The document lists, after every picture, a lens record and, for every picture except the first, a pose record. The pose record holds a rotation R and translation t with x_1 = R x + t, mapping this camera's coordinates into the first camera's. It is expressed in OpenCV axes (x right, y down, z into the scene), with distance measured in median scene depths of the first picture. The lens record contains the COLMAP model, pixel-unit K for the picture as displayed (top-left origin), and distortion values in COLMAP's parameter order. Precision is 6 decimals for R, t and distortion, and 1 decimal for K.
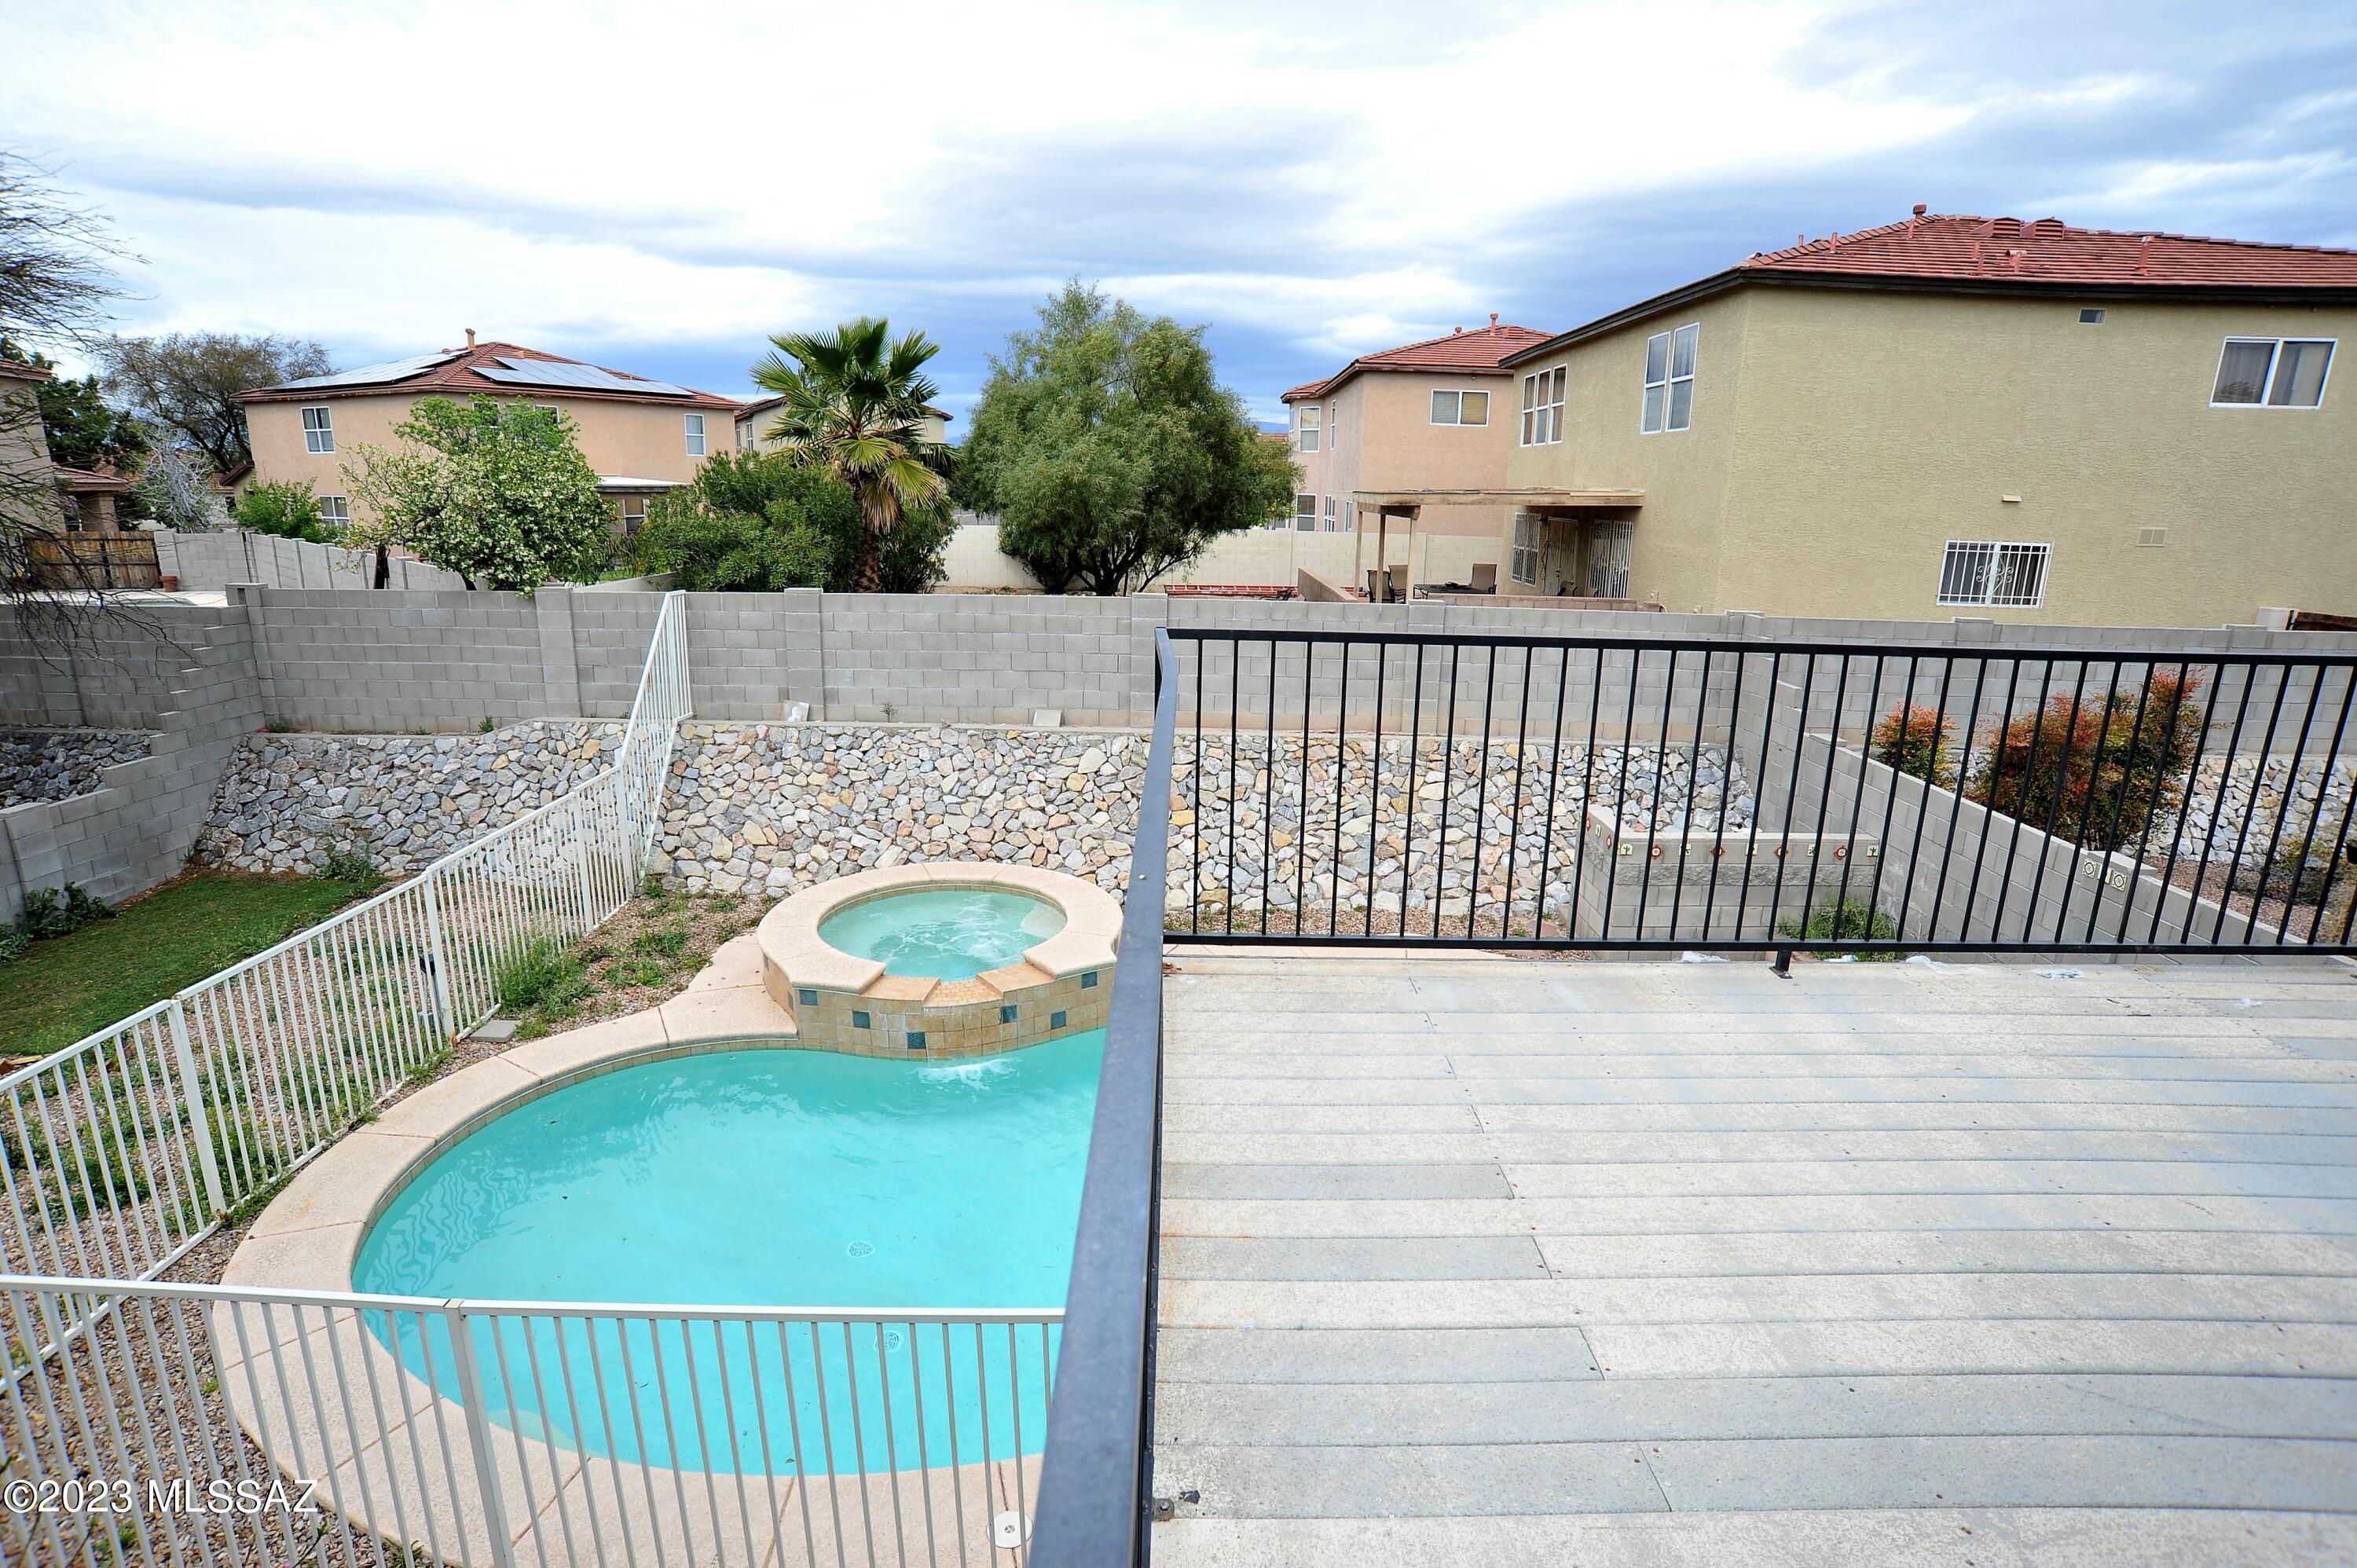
lens RADIAL K [[1197.6, 0, 1180.6], [0, 1197.6, 810.8], [0, 0, 1]] dist [-0.107359, 0.053642]
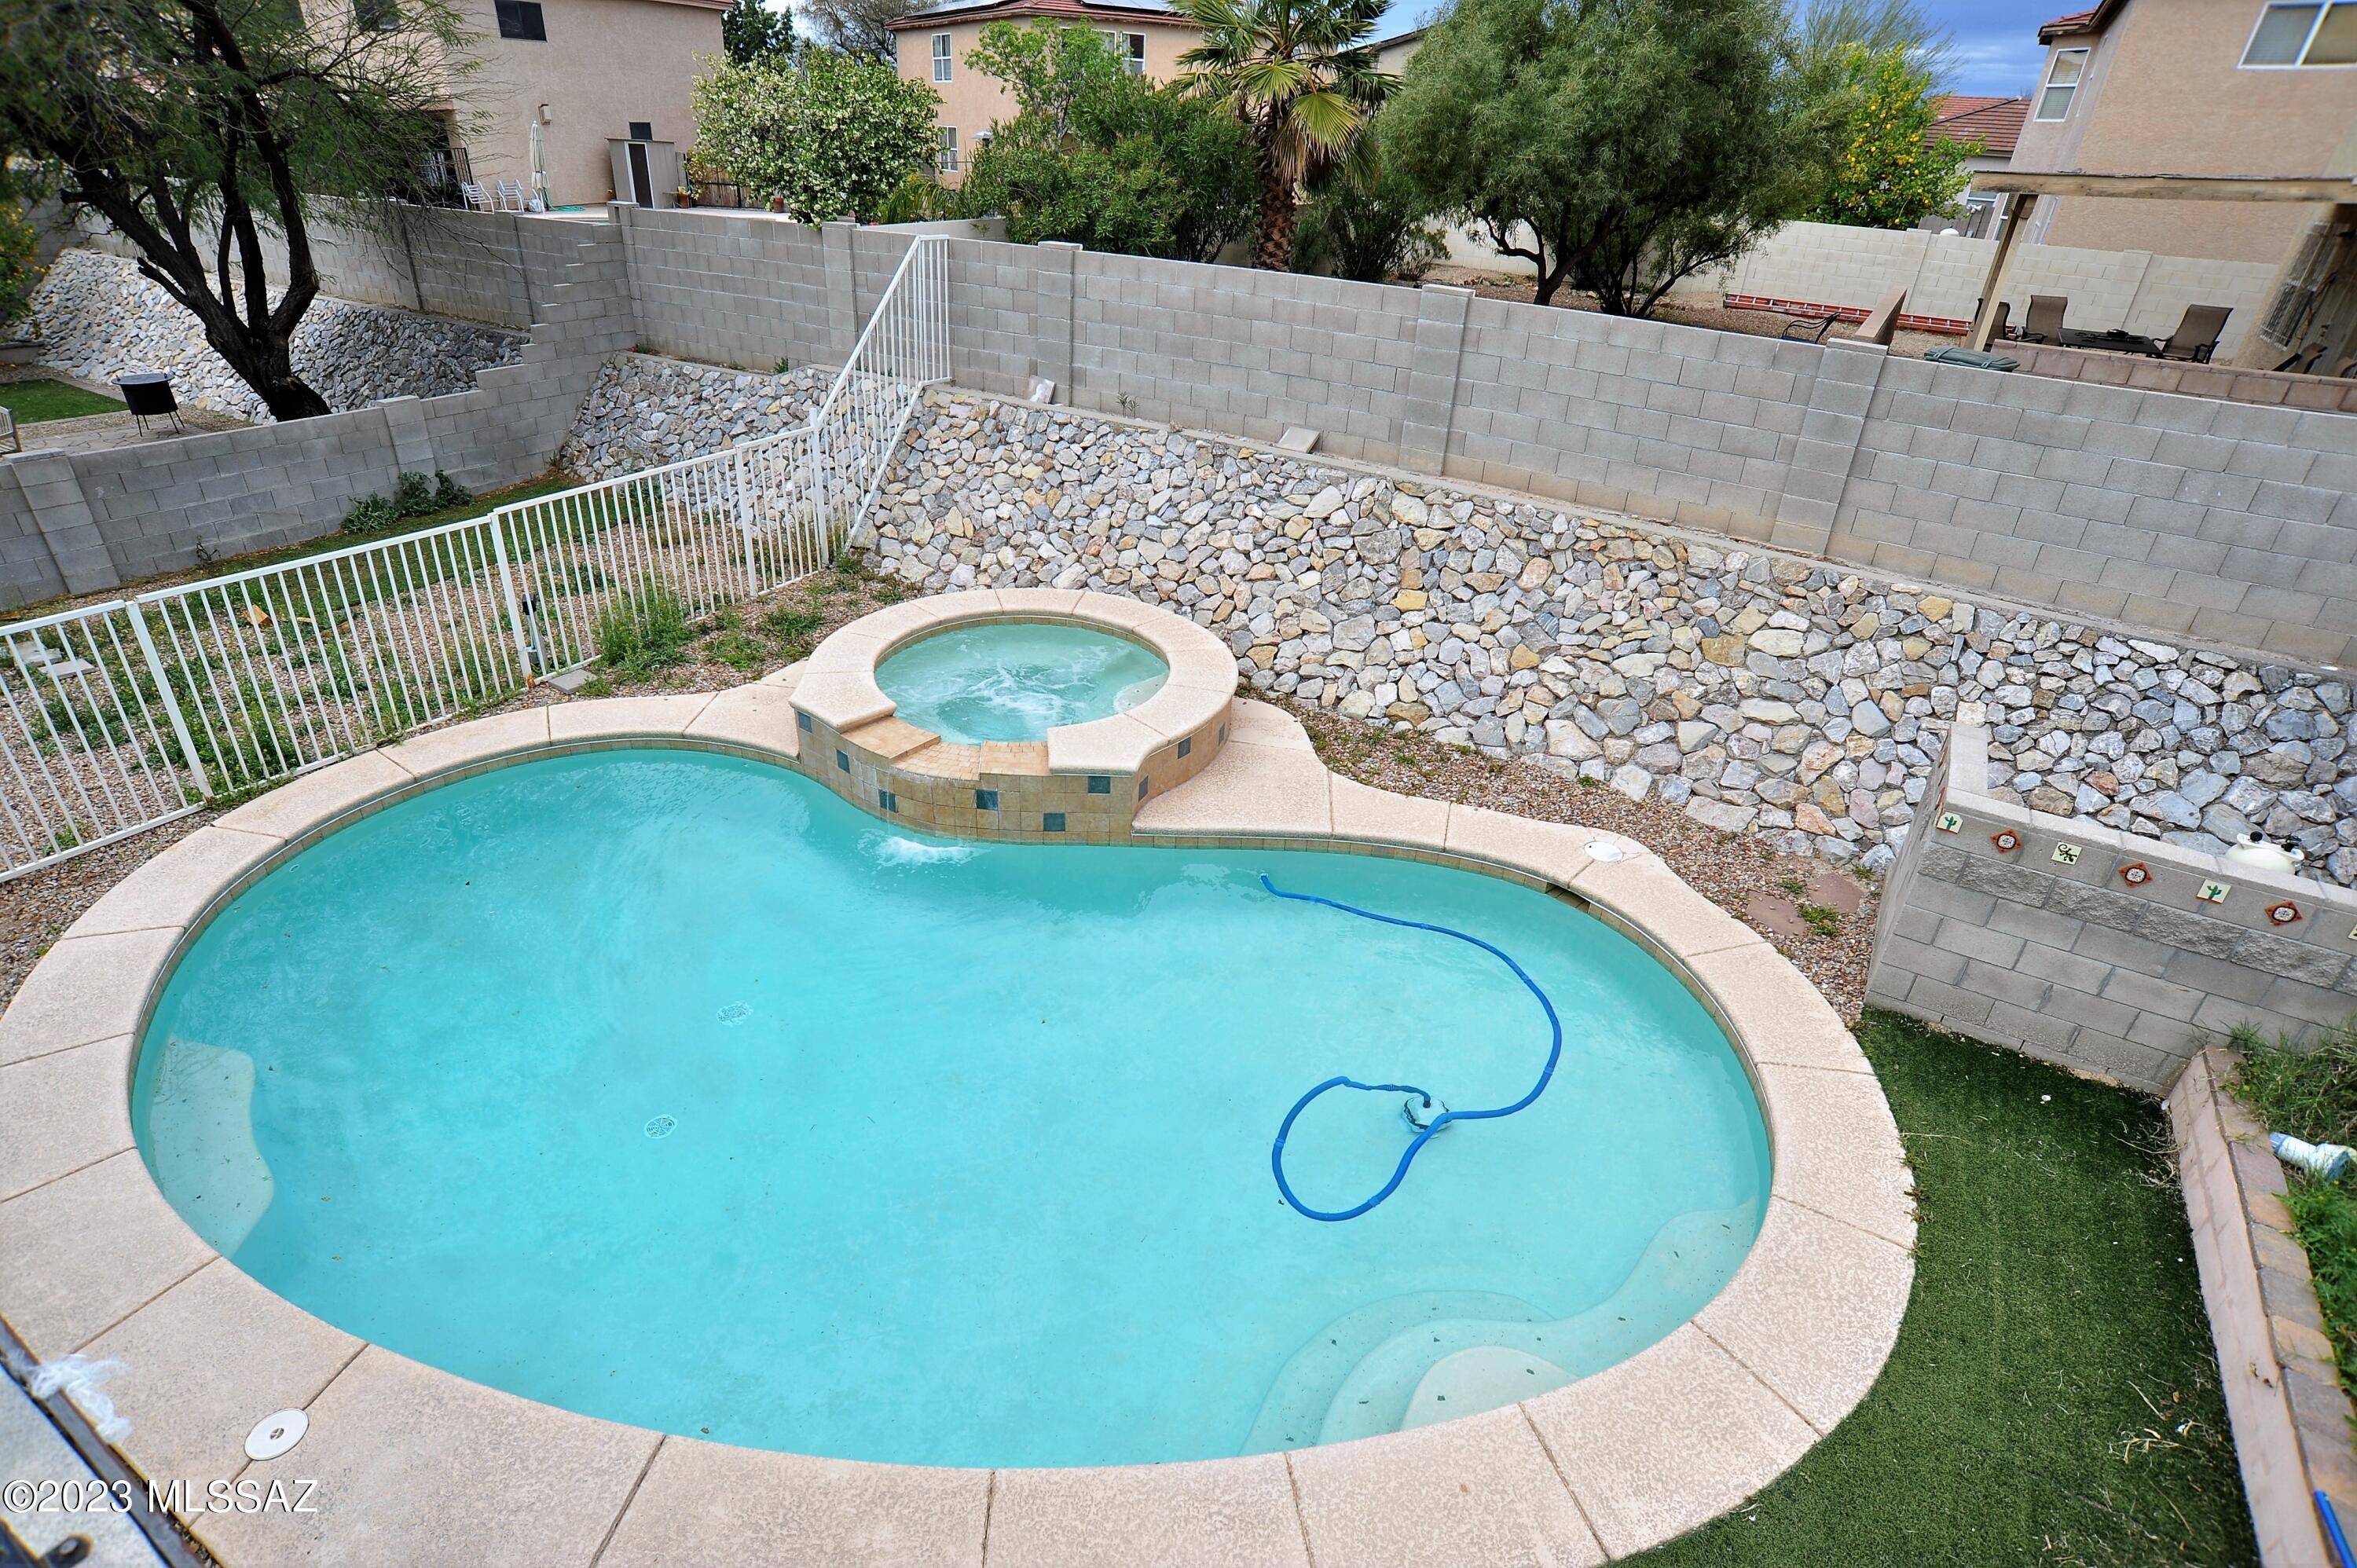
lens RADIAL K [[1197.6, 0, 1180.6], [0, 1197.6, 810.8], [0, 0, 1]] dist [-0.107359, 0.053642]
pose [[0.851496, 0.282706, -0.441624, 0.247060], [-0.164991, 0.943885, 0.286109, -0.059252], [0.497727, -0.170757, 0.850359, 0.265571]]
